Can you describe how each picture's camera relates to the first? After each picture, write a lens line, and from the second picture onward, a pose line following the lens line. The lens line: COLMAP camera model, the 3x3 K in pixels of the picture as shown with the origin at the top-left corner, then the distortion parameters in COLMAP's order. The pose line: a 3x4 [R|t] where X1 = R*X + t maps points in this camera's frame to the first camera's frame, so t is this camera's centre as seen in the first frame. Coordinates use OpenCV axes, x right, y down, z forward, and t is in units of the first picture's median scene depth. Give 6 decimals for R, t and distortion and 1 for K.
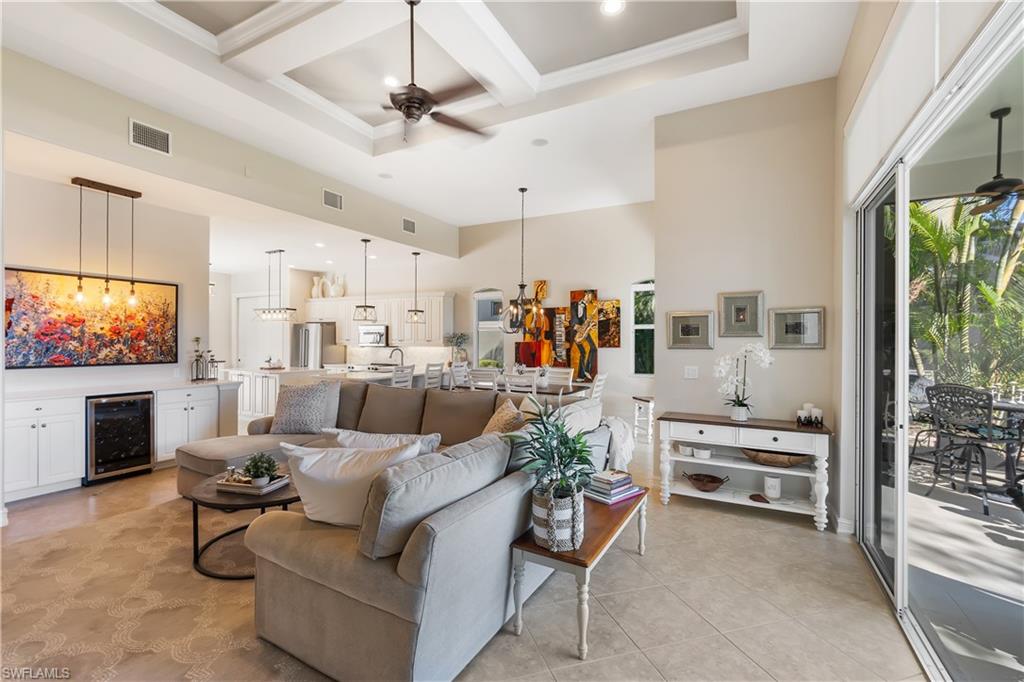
lens RADIAL K [[444.5, 0, 512.6], [0, 444.5, 341.8], [0, 0, 1]] dist [-0.003649, 0.000755]
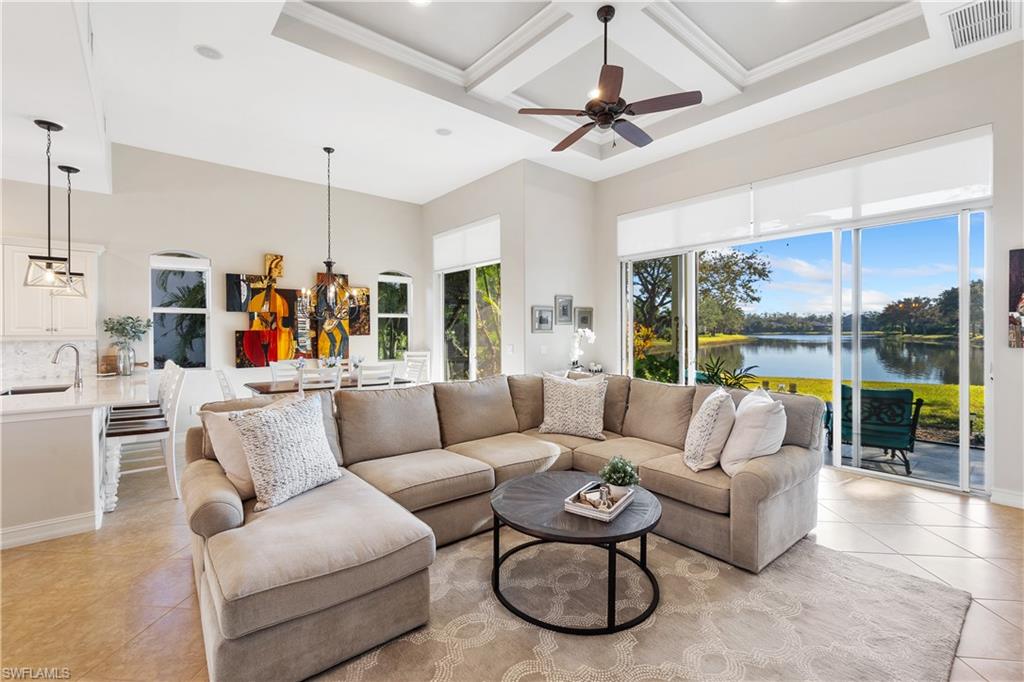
lens RADIAL K [[444.5, 0, 514.6], [0, 444.5, 335.8], [0, 0, 1]] dist [-0.003649, 0.000755]
pose [[0.370590, -0.021543, 0.928547, -0.547072], [0.005104, 0.999763, 0.021158, -0.004602], [-0.928783, -0.003102, 0.370612, 0.303864]]
